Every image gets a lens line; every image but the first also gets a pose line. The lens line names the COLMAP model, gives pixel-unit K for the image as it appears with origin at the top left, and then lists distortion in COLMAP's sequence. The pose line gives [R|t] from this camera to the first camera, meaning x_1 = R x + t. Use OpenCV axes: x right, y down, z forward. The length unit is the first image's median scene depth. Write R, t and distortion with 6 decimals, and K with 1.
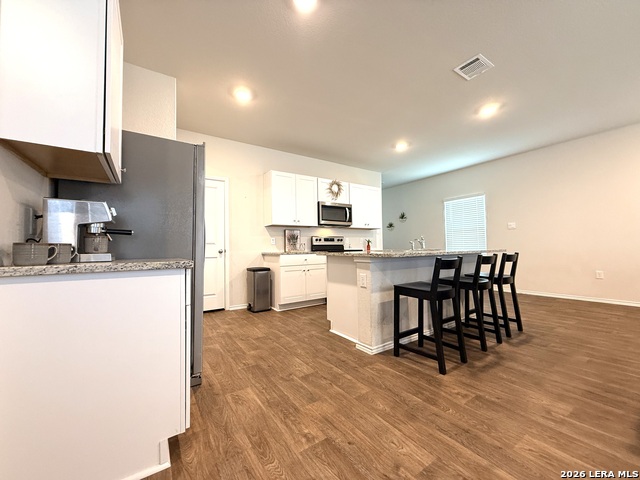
lens RADIAL K [[255.3, 0, 319.2], [0, 255.3, 239.6], [0, 0, 1]] dist [0.001299, 0.000234]
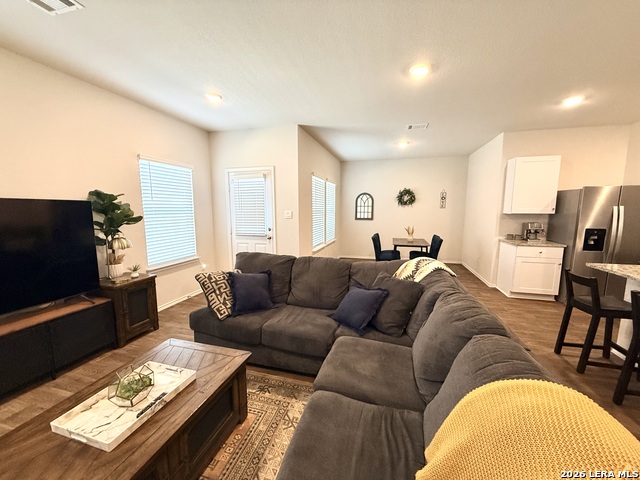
lens RADIAL K [[255.3, 0, 320.0], [0, 255.3, 239.8], [0, 0, 1]] dist [0.001299, 0.000234]
pose [[-0.761513, 0.095798, -0.641031, 1.275583], [0.034235, 0.993581, 0.107815, -0.145659], [0.647244, 0.060157, -0.759905, 0.670308]]
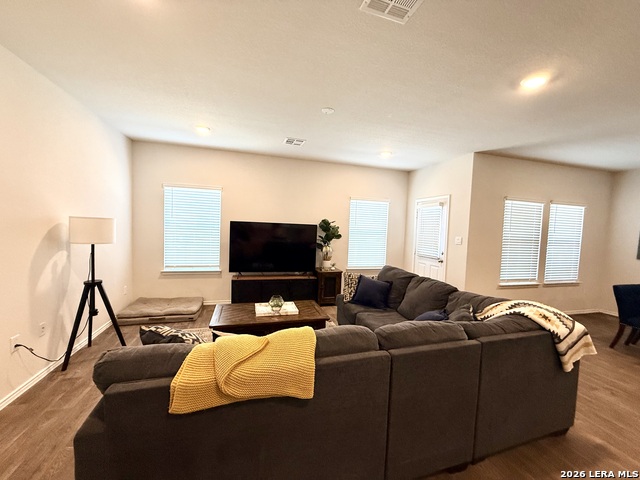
lens RADIAL K [[255.3, 0, 319.0], [0, 255.3, 239.9], [0, 0, 1]] dist [0.001299, 0.000234]
pose [[-0.953451, -0.036448, 0.299336, 0.859669], [-0.033181, 0.999321, 0.015992, -0.140009], [-0.299716, 0.005316, -0.954014, 1.023486]]
